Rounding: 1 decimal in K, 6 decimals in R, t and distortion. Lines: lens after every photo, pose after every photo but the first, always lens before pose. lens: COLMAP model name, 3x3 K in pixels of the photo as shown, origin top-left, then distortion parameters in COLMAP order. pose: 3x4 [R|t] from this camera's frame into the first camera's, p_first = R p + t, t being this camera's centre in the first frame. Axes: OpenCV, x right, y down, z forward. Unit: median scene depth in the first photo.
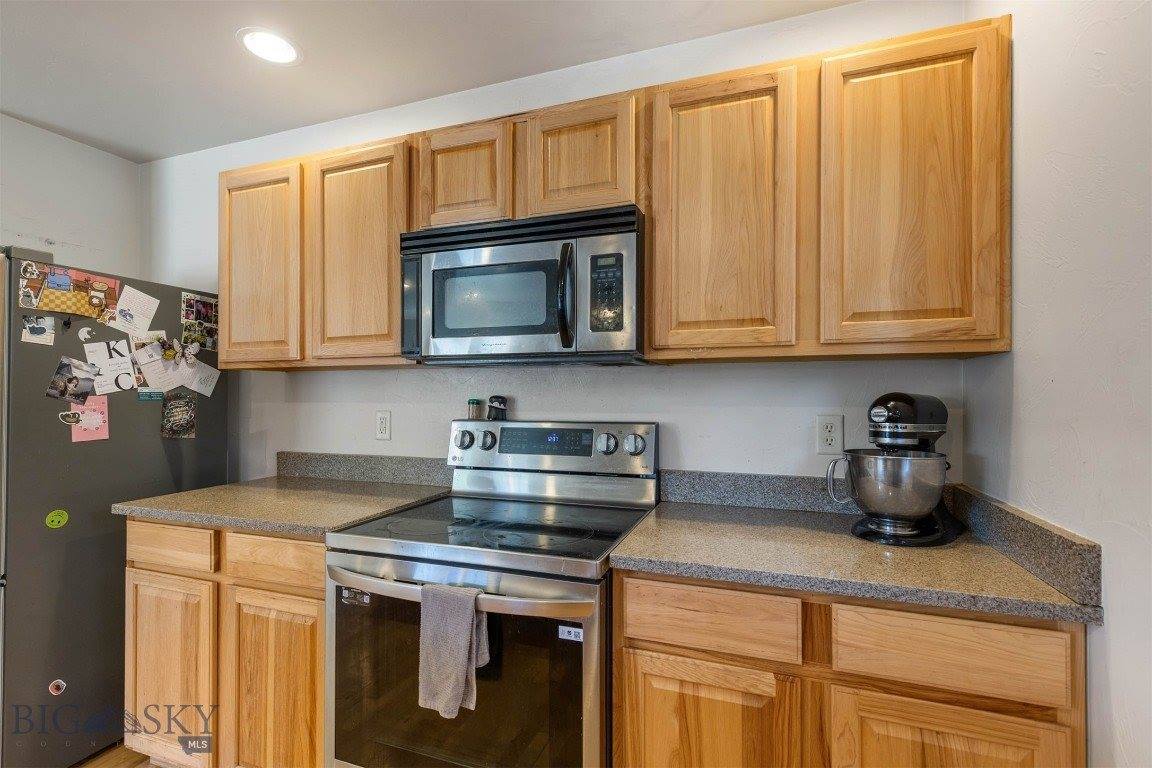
lens RADIAL K [[515.5, 0, 575.1], [0, 515.5, 390.8], [0, 0, 1]] dist [0.000654, 0.000080]
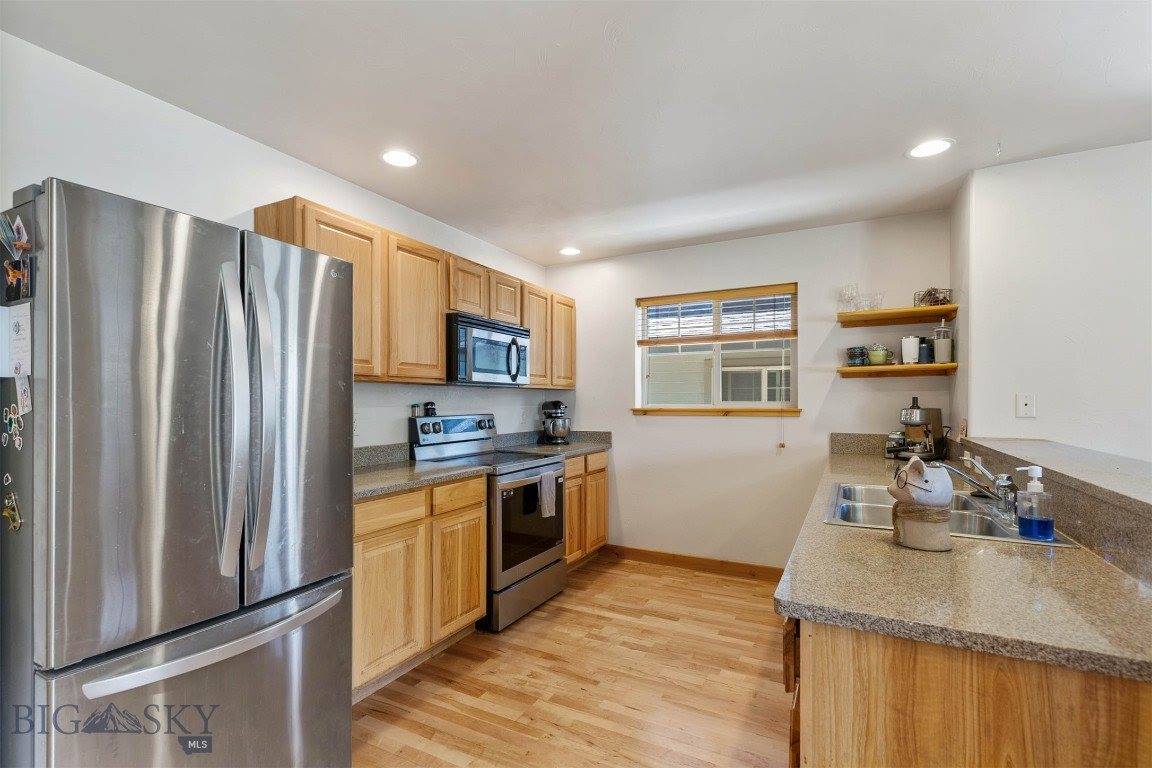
lens RADIAL K [[515.5, 0, 587.0], [0, 515.5, 402.5], [0, 0, 1]] dist [0.000654, 0.000080]
pose [[0.128711, -0.001899, 0.991680, -2.449798], [-0.009229, 0.999953, 0.003113, 0.002534], [-0.991639, -0.009553, 0.128688, 0.371302]]
